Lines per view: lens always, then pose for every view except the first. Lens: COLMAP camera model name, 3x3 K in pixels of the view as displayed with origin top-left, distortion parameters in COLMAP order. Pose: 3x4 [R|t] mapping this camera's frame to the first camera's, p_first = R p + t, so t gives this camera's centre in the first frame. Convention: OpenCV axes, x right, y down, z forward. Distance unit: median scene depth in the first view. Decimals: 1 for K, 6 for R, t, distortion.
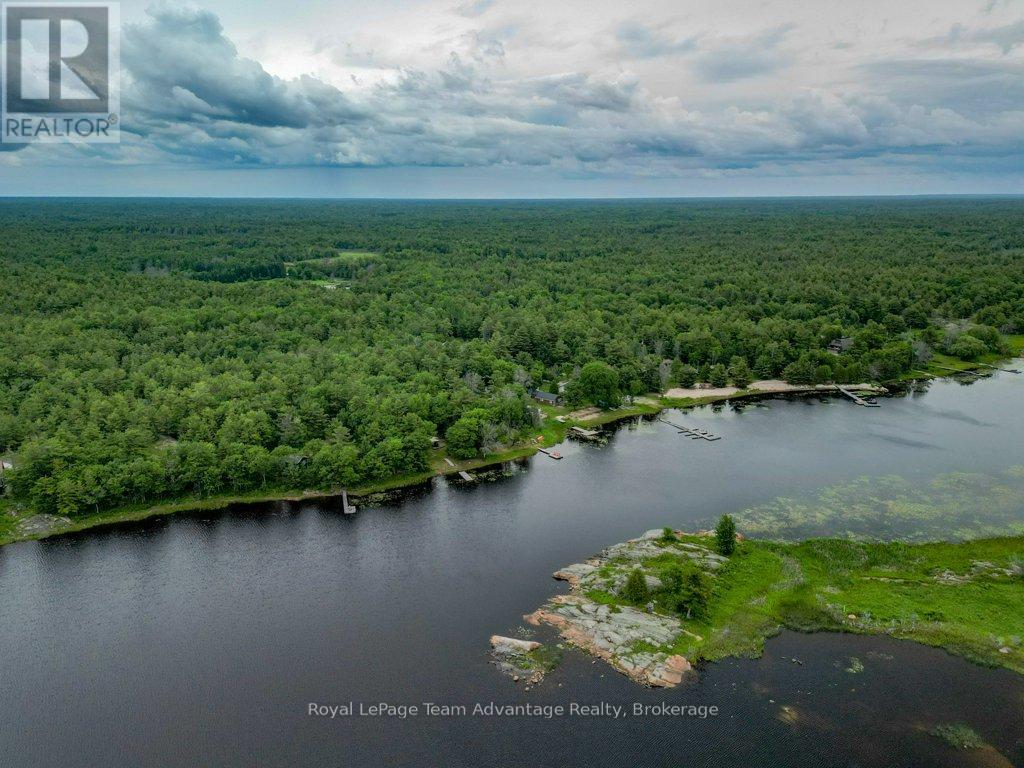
lens RADIAL K [[713.9, 0, 512.0], [0, 713.9, 384.0], [0, 0, 1]] dist [0.072705, -0.065220]
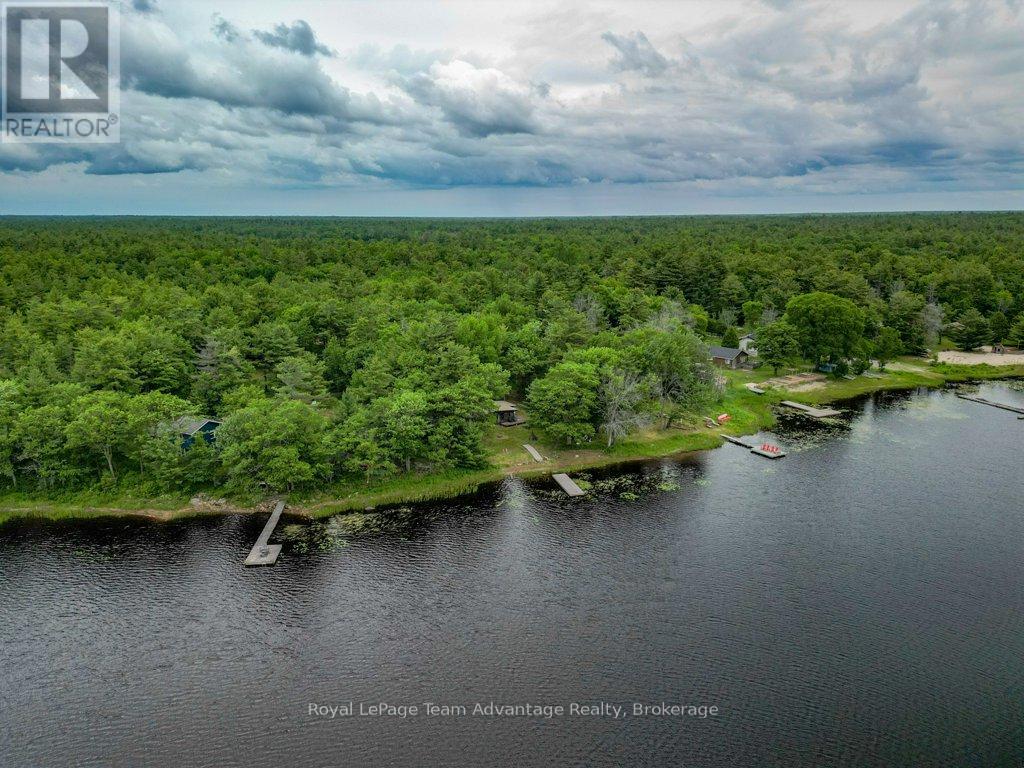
lens RADIAL K [[713.9, 0, 512.0], [0, 713.9, 384.0], [0, 0, 1]] dist [0.072705, -0.065220]
pose [[0.987173, 0.034280, -0.155930, -0.030279], [-0.036201, 0.999299, -0.009491, 0.069297], [0.155495, 0.015014, 0.987723, 0.533701]]
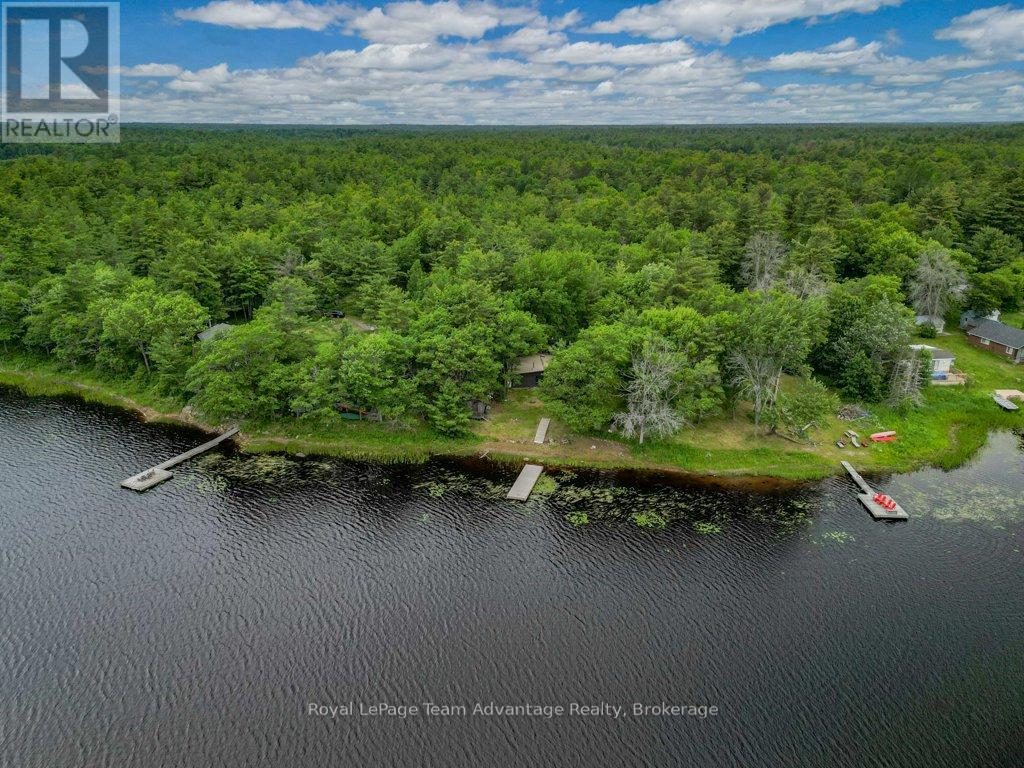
lens RADIAL K [[713.9, 0, 512.0], [0, 713.9, 384.0], [0, 0, 1]] dist [0.072705, -0.065220]
pose [[0.755941, 0.221181, -0.616142, 0.119086], [-0.158405, 0.975026, 0.155666, 0.031563], [0.635185, -0.020074, 0.772099, 0.695721]]
